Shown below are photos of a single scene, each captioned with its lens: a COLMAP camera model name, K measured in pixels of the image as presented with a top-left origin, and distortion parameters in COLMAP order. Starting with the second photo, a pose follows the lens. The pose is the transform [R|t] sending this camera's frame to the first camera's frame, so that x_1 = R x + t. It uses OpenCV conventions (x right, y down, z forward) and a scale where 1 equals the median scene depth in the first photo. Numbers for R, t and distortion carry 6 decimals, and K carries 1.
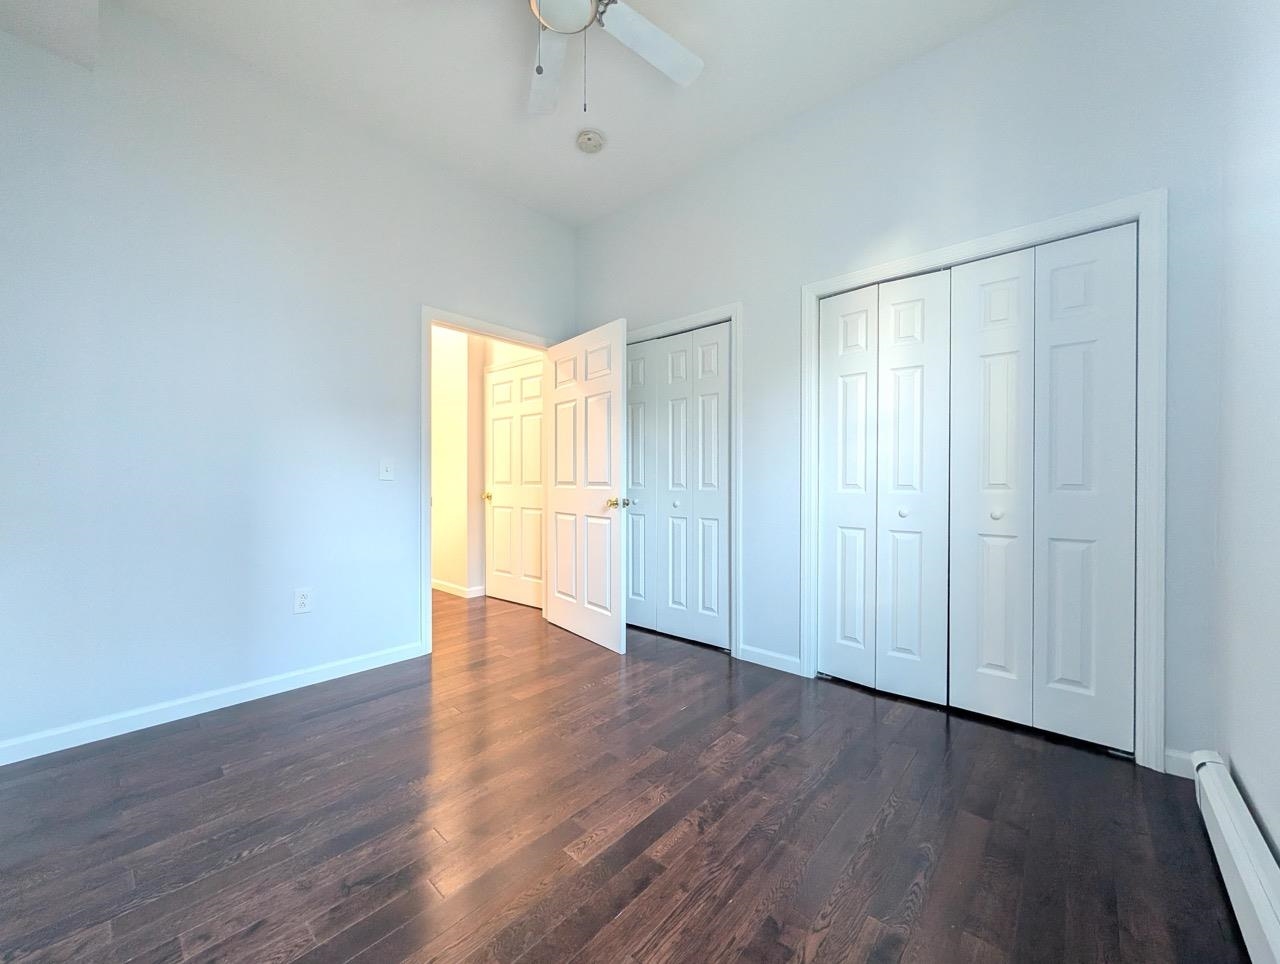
lens RADIAL K [[491.5, 0, 642.4], [0, 491.5, 482.6], [0, 0, 1]] dist [0.000914, -0.000002]
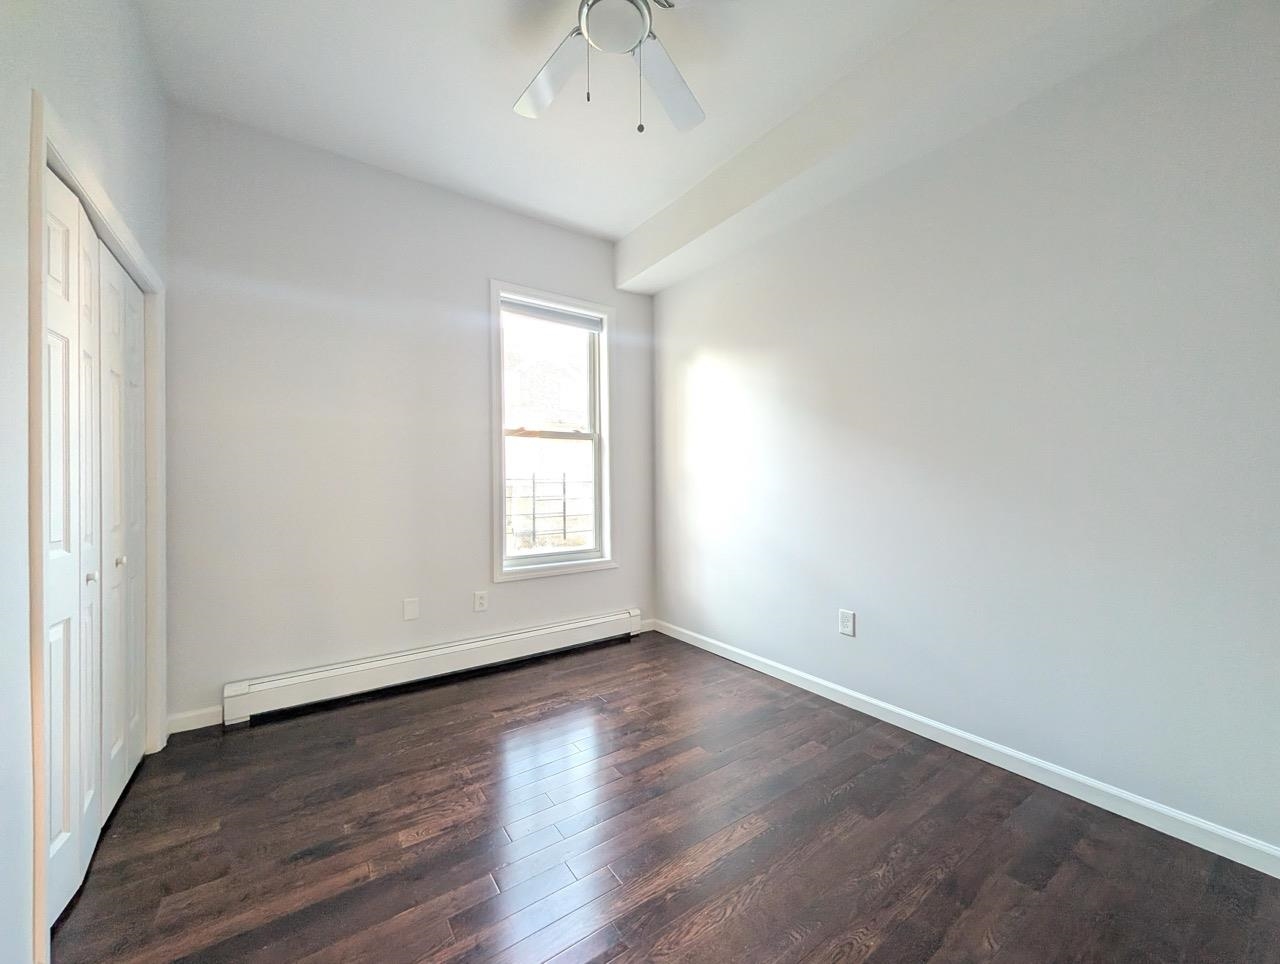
lens RADIAL K [[491.5, 0, 642.4], [0, 491.5, 482.6], [0, 0, 1]] dist [0.000914, -0.000002]
pose [[-0.971922, 0.006958, 0.235202, -0.410938], [0.006226, 0.999973, -0.003855, -0.070499], [-0.235222, -0.002282, -0.971939, 1.824293]]
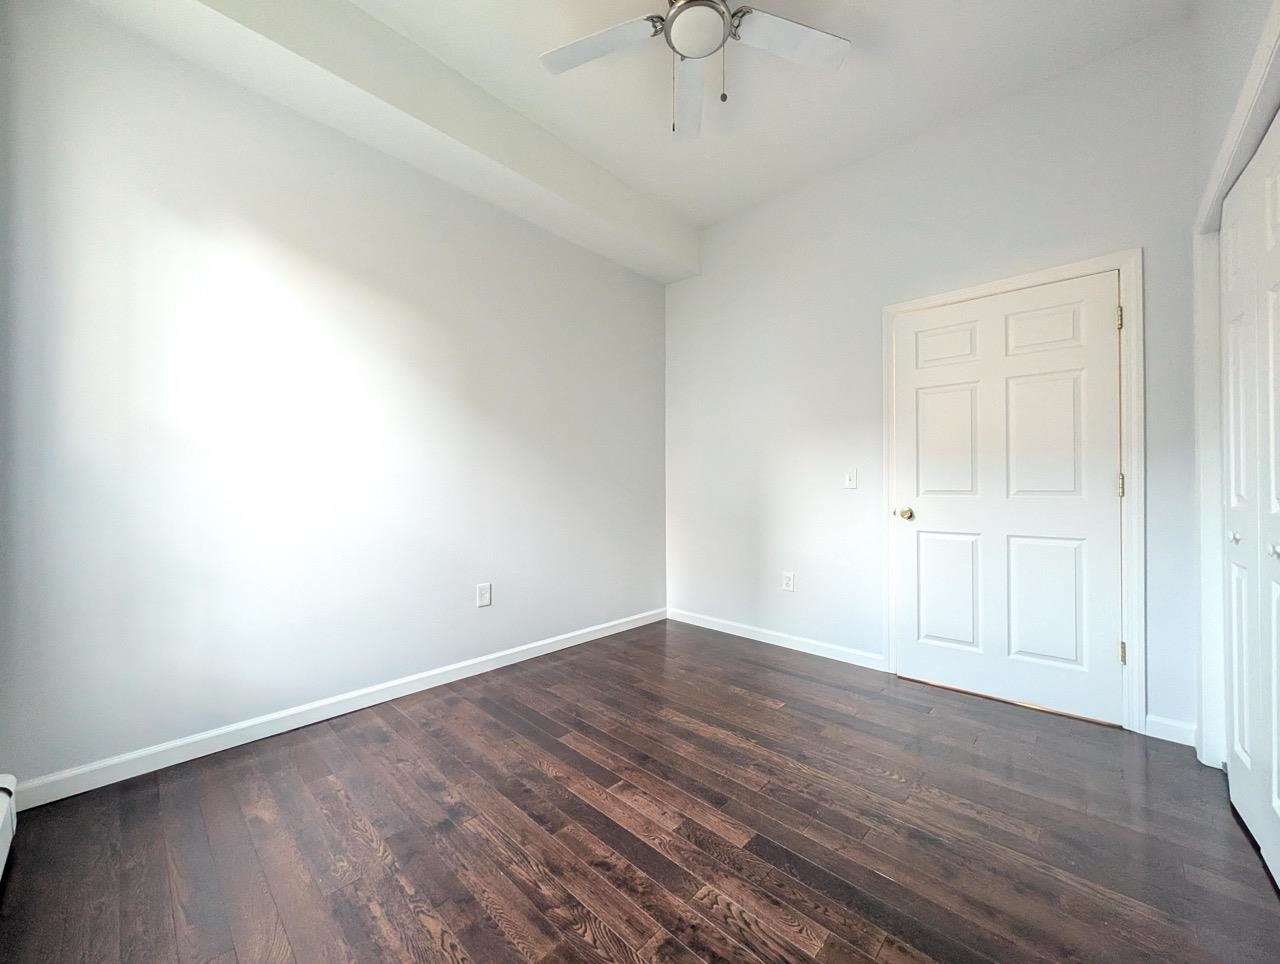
lens RADIAL K [[491.5, 0, 642.4], [0, 491.5, 482.6], [0, 0, 1]] dist [0.000914, -0.000002]
pose [[-0.028574, -0.011070, -0.999530, 0.830626], [-0.005221, 0.999927, -0.010925, -0.006168], [0.999578, 0.004906, -0.028630, 0.872962]]
